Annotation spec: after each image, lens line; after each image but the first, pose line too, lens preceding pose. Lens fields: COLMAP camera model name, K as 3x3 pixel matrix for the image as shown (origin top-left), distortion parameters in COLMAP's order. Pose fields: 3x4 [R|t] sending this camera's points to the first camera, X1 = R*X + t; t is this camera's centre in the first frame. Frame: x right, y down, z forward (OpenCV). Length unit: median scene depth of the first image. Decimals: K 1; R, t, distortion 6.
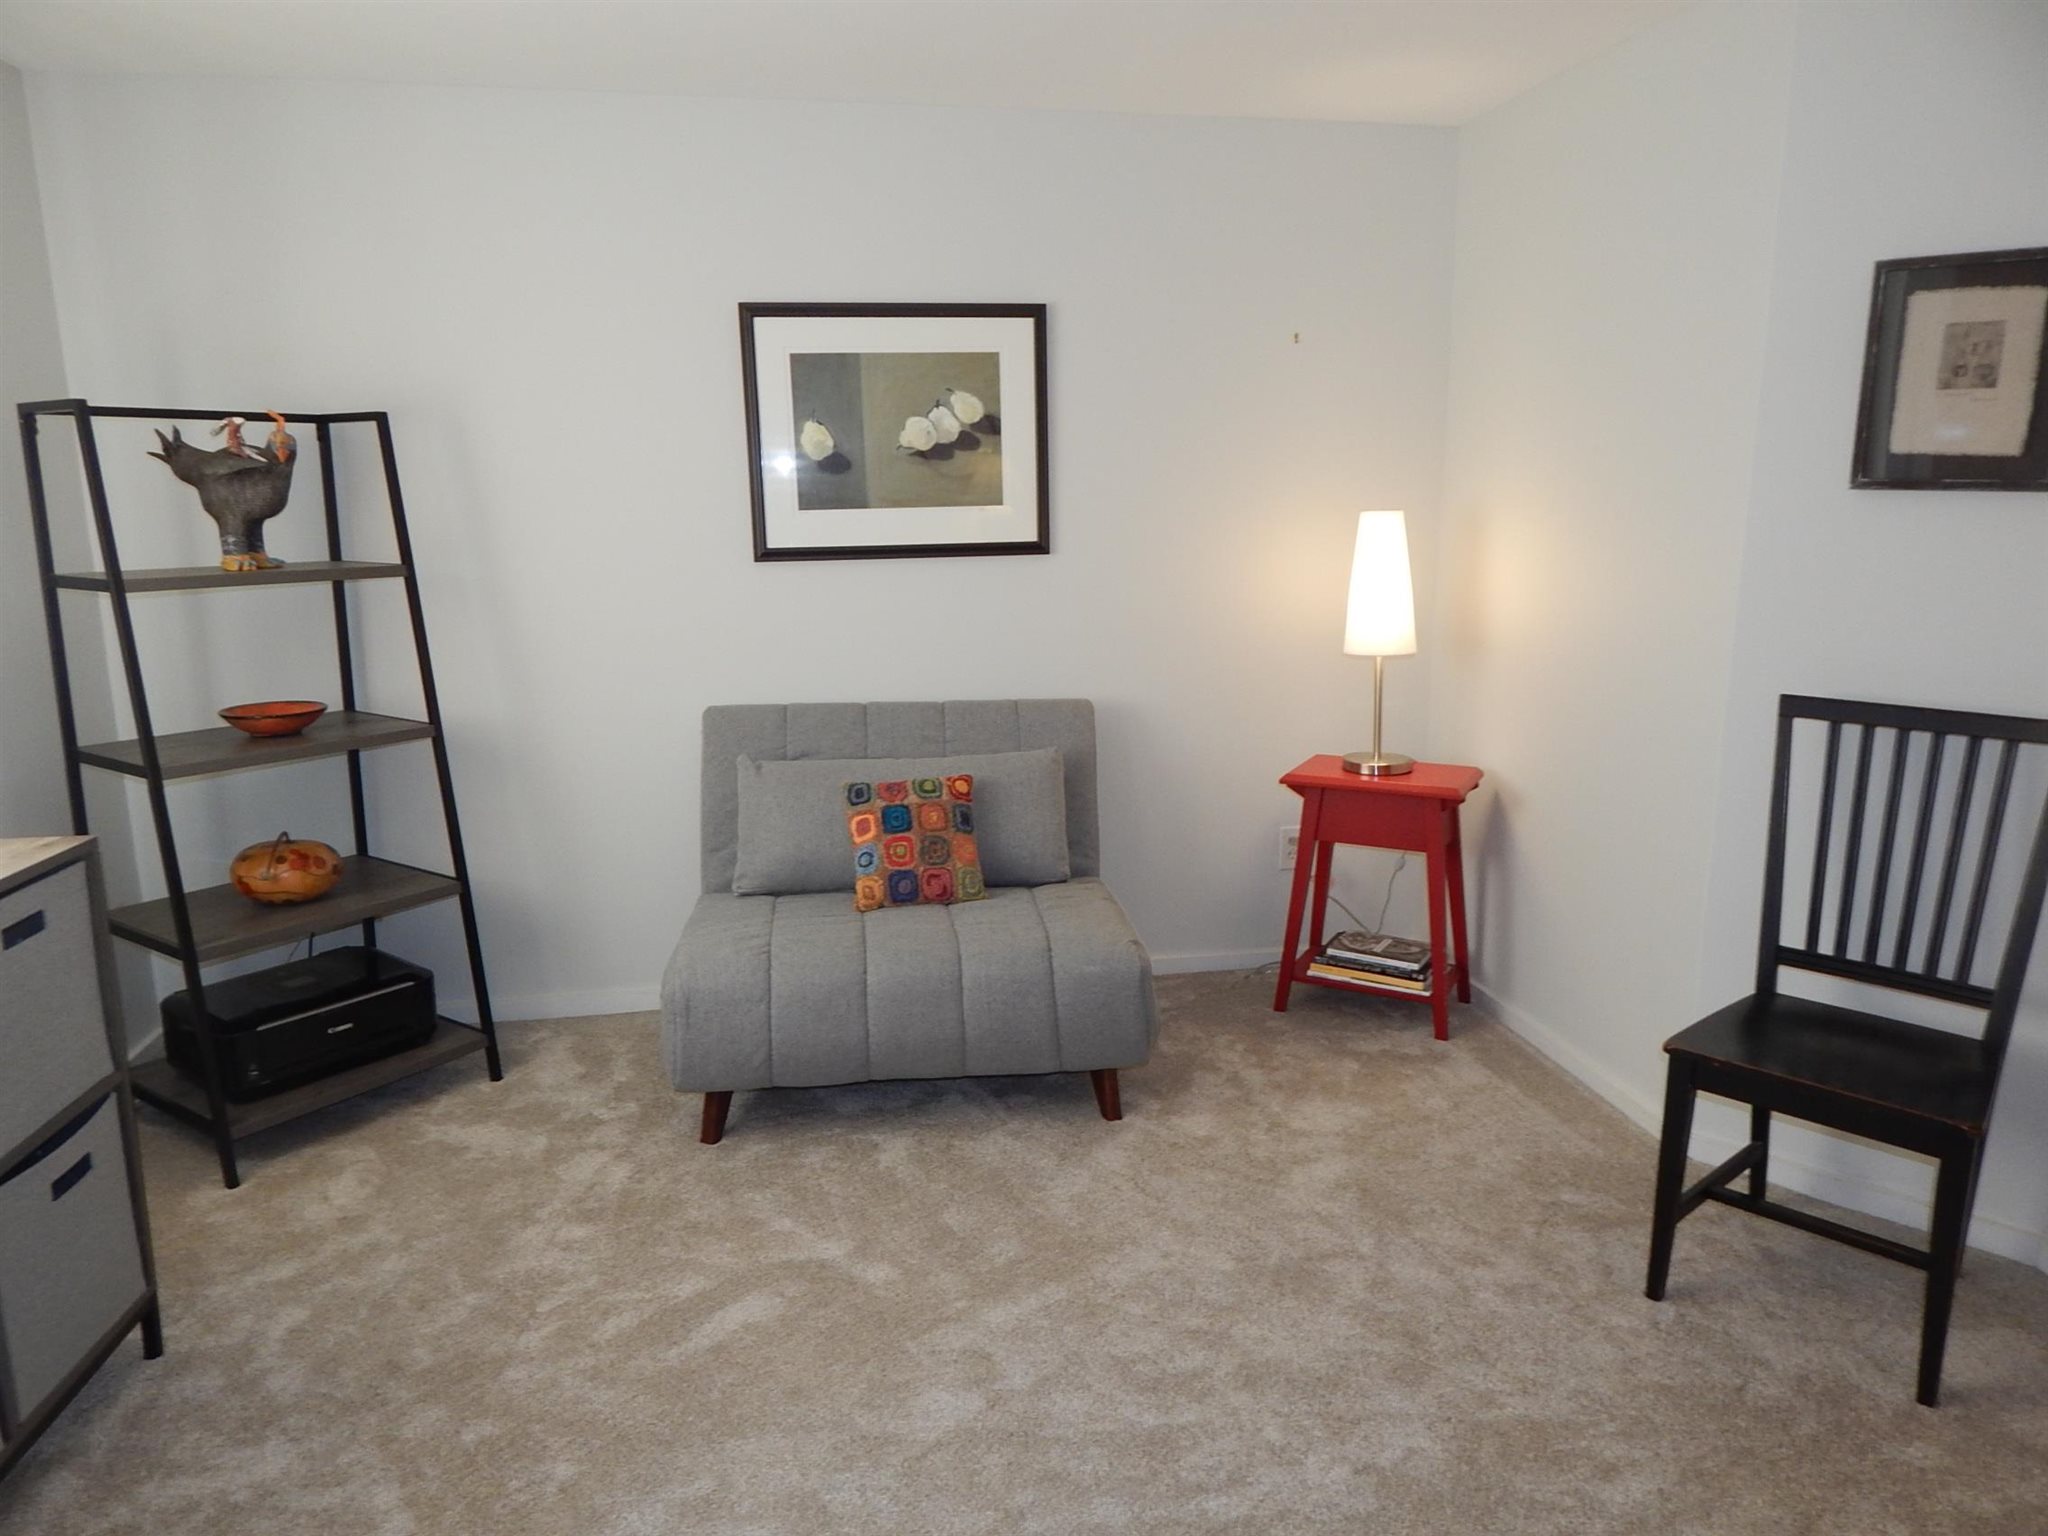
lens RADIAL K [[1395.5, 0, 1027.7], [0, 1395.5, 738.3], [0, 0, 1]] dist [0.035894, -0.022455]
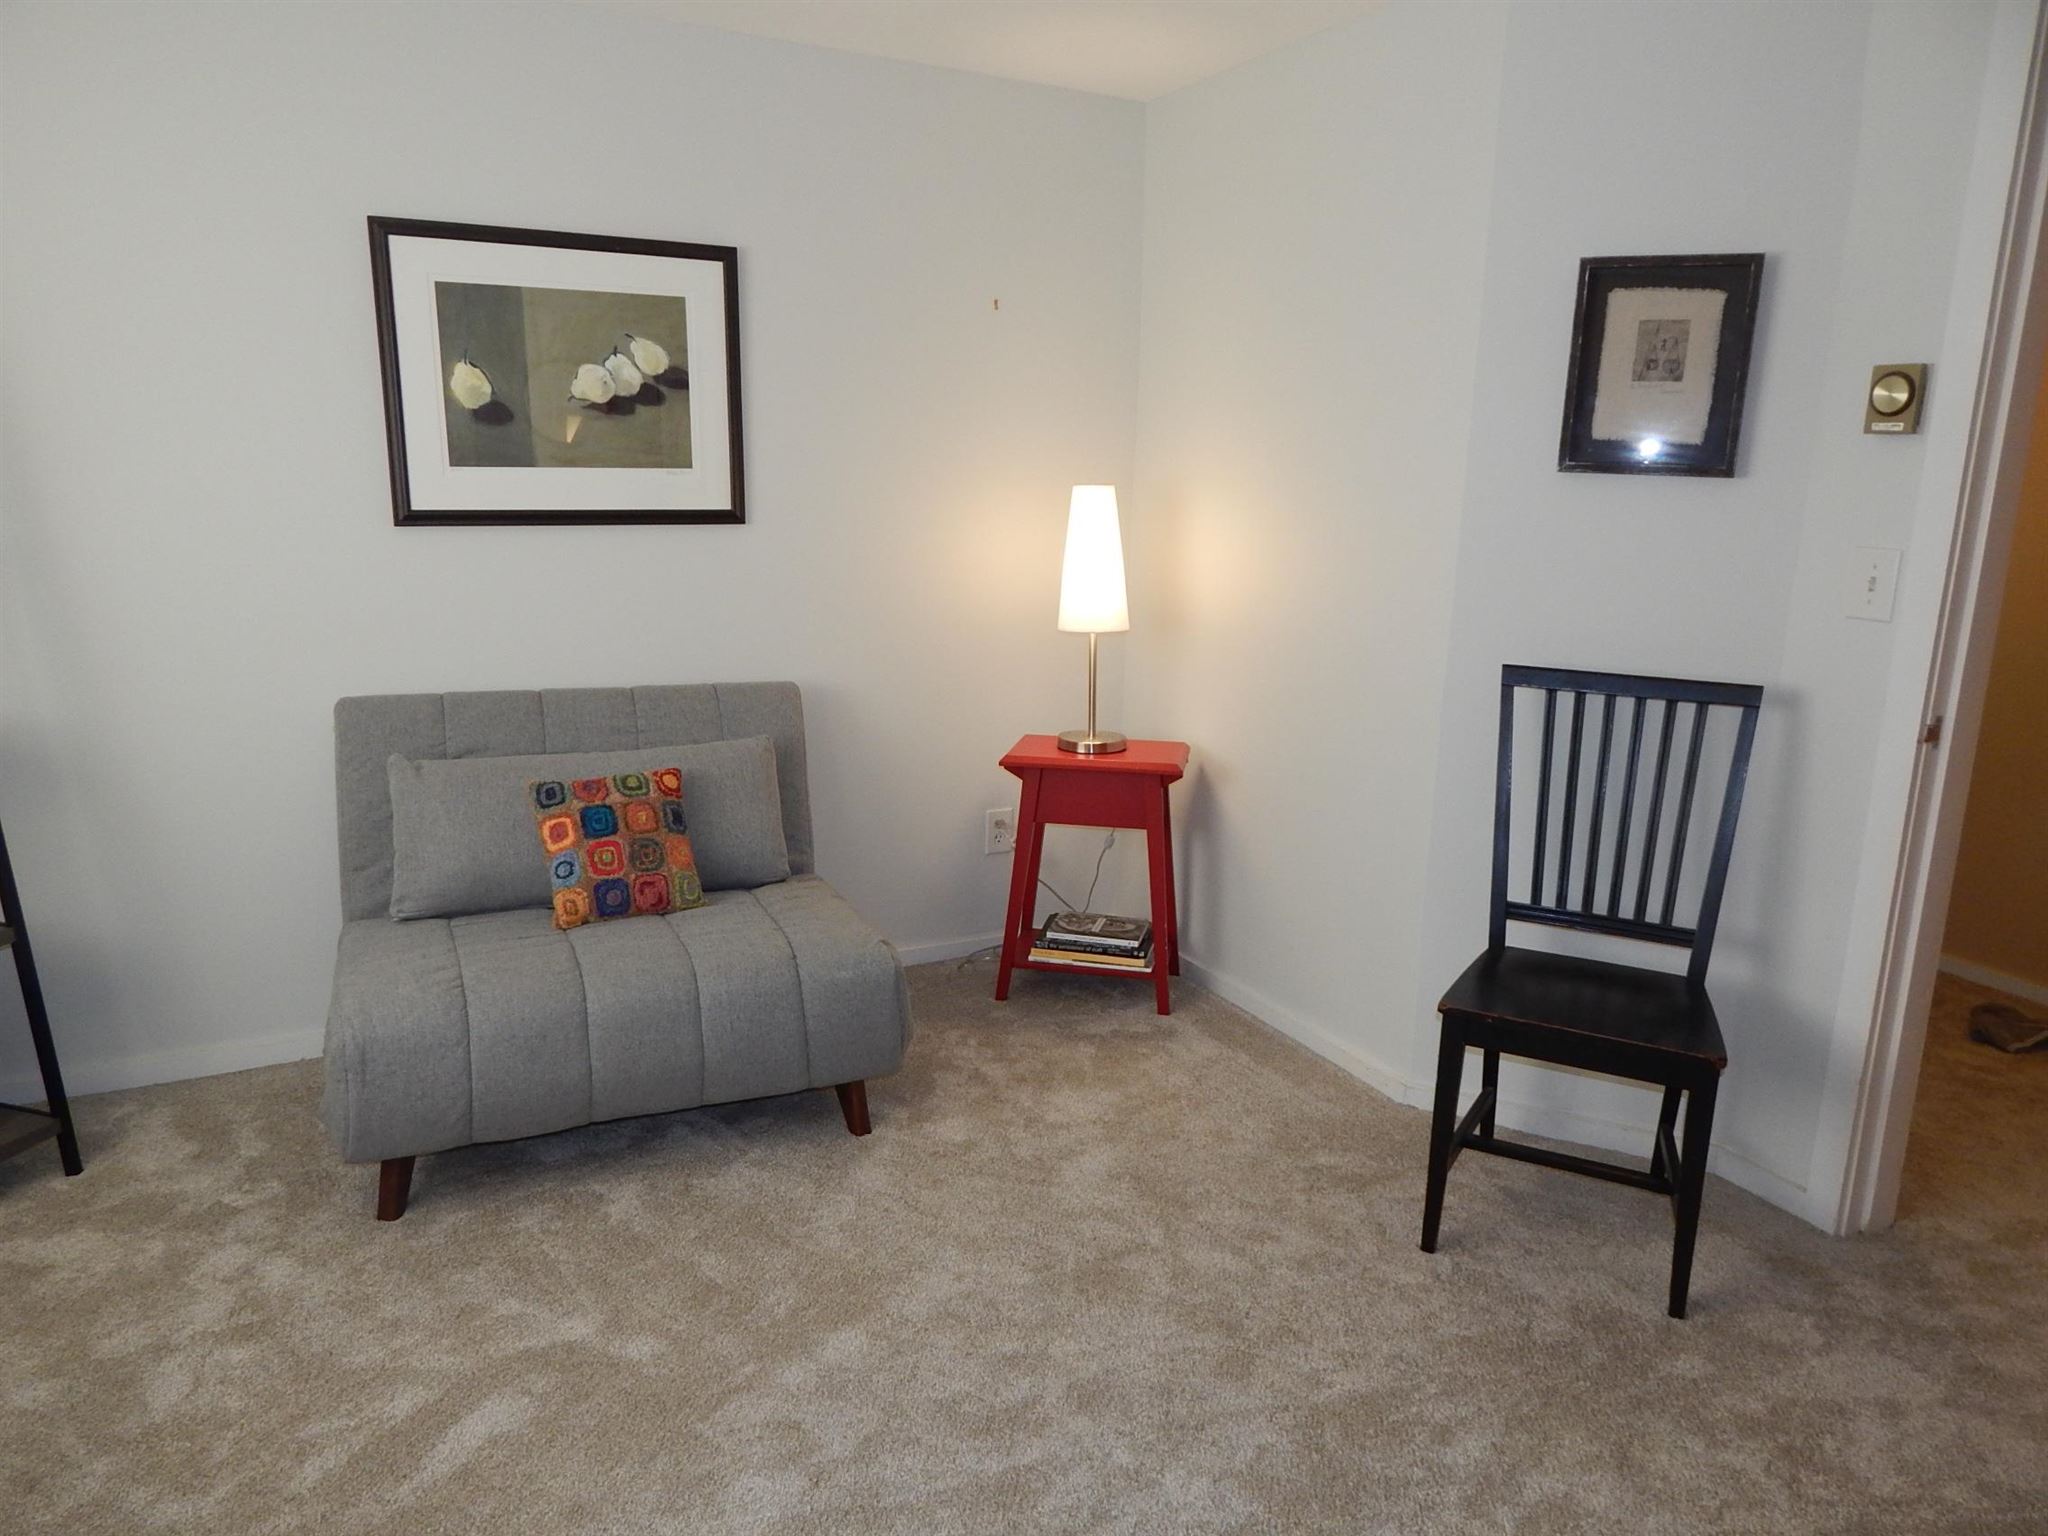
lens RADIAL K [[1395.5, 0, 1027.7], [0, 1395.5, 738.3], [0, 0, 1]] dist [0.035894, -0.022455]
pose [[0.953948, -0.029206, 0.298545, -0.109977], [0.025755, 0.999548, 0.015489, -0.001137], [-0.298863, -0.007087, 0.954270, 0.090296]]
